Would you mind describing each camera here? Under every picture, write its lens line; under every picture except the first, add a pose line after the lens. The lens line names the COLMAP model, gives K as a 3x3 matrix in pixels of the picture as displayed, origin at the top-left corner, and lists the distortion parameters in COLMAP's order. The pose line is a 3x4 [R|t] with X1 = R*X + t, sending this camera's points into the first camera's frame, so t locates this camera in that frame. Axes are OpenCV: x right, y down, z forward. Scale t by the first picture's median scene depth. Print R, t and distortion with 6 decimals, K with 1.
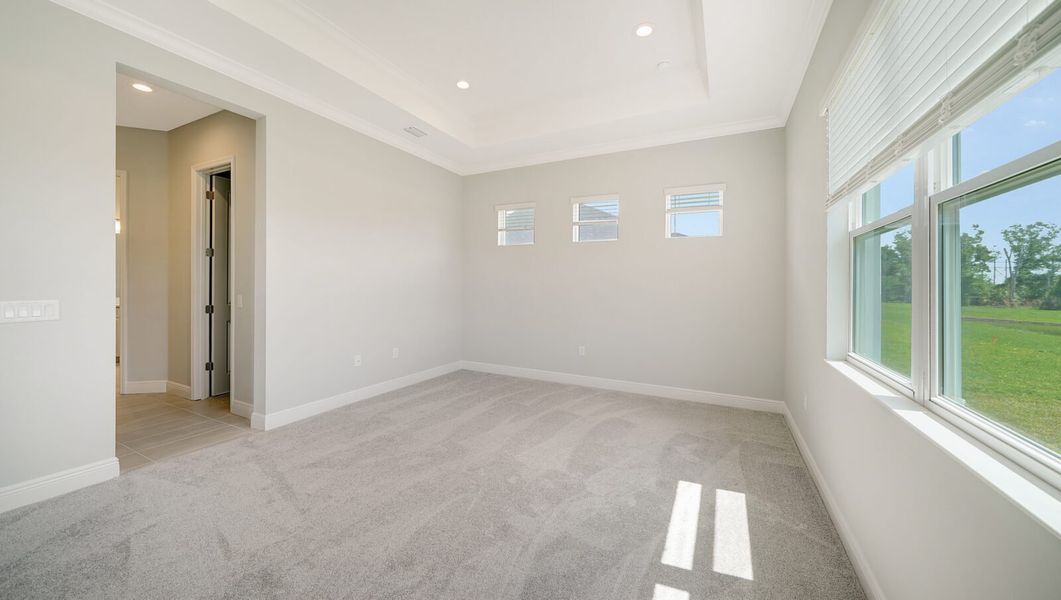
lens RADIAL K [[374.2, 0, 530.5], [0, 374.2, 289.4], [0, 0, 1]] dist [-0.002479, -0.000190]
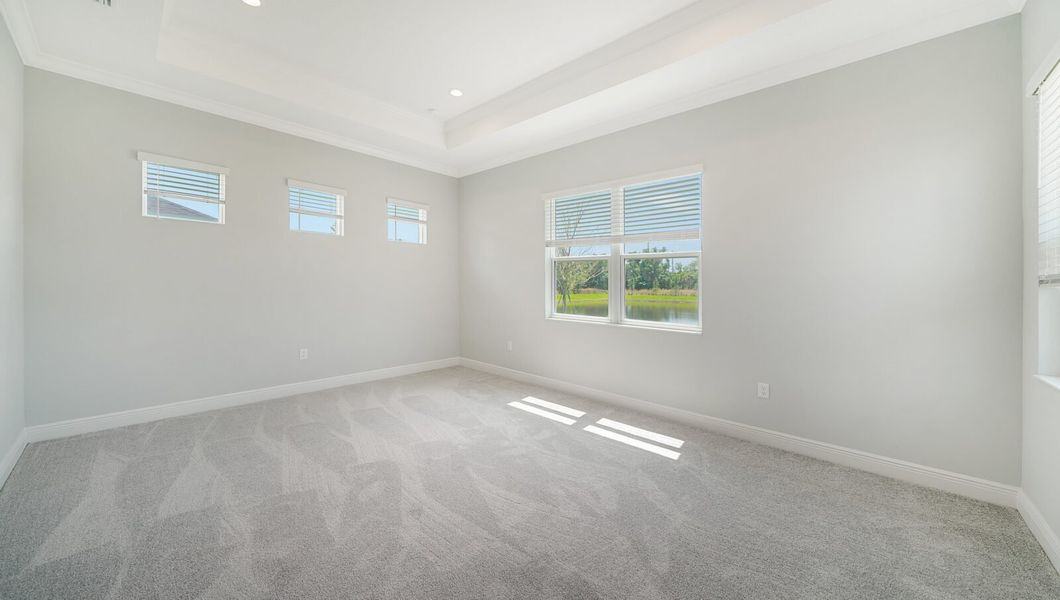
lens RADIAL K [[373.9, 0, 527.7], [0, 373.9, 289.5], [0, 0, 1]] dist [-0.002479, -0.000190]
pose [[0.269123, -0.016294, 0.962968, -1.076261], [0.004563, 0.999867, 0.015644, -0.003416], [-0.963095, 0.000184, 0.269161, 0.471000]]
